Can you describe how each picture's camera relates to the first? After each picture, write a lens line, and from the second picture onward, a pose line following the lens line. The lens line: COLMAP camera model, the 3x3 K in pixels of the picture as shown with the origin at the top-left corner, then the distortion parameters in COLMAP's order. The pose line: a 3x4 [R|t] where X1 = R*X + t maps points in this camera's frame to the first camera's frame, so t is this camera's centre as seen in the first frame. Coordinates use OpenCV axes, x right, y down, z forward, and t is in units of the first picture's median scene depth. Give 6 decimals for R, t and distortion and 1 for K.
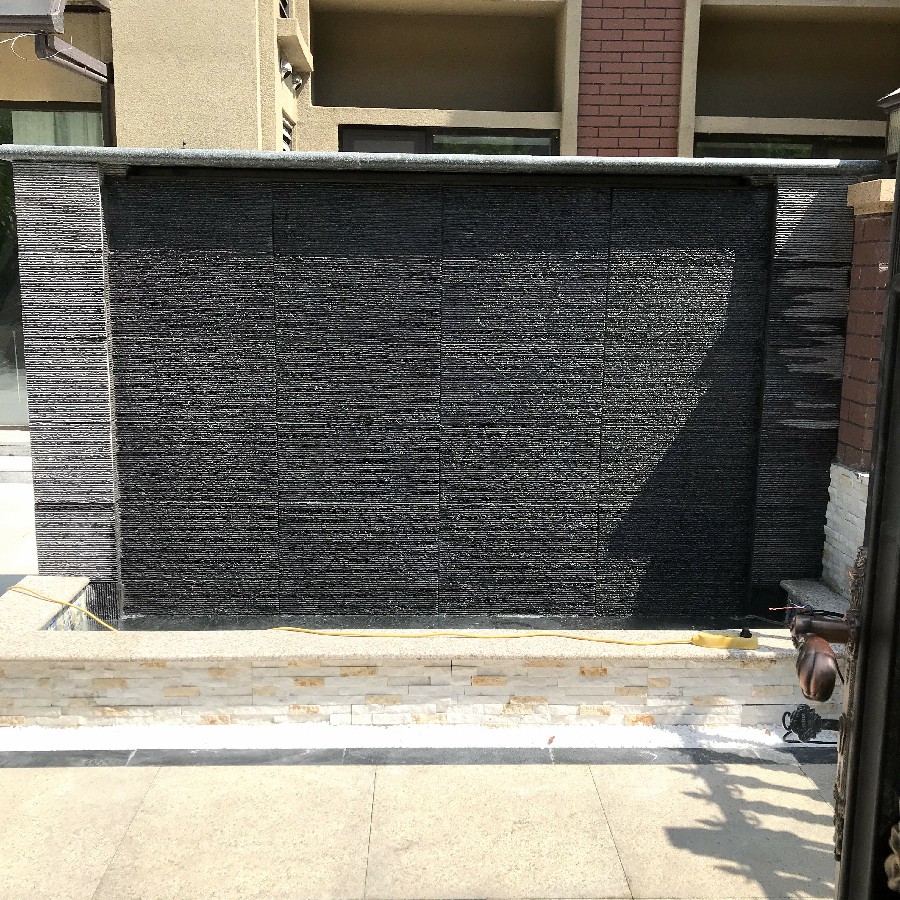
lens RADIAL K [[945.9, 0, 449.9], [0, 945.9, 450.0], [0, 0, 1]] dist [0.011565, 0.000000]
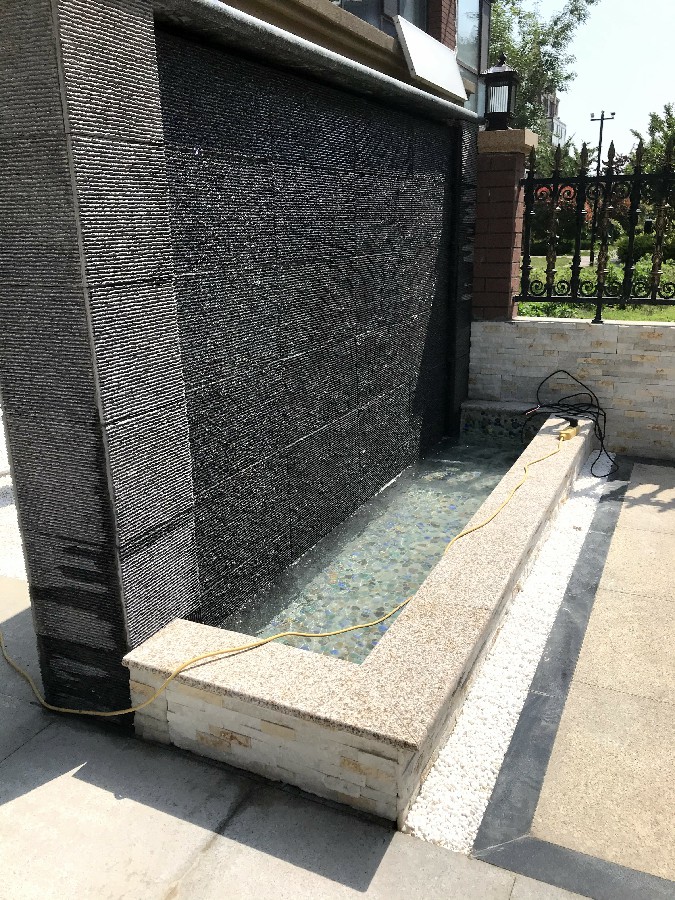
lens RADIAL K [[732.0, 0, 338.0], [0, 732.0, 450.5], [0, 0, 1]] dist [0.018586, -0.028292]
pose [[0.454656, -0.278053, 0.846153, -0.987643], [0.169102, 0.959690, 0.224500, -0.115182], [-0.874467, 0.041016, 0.483348, 0.806448]]
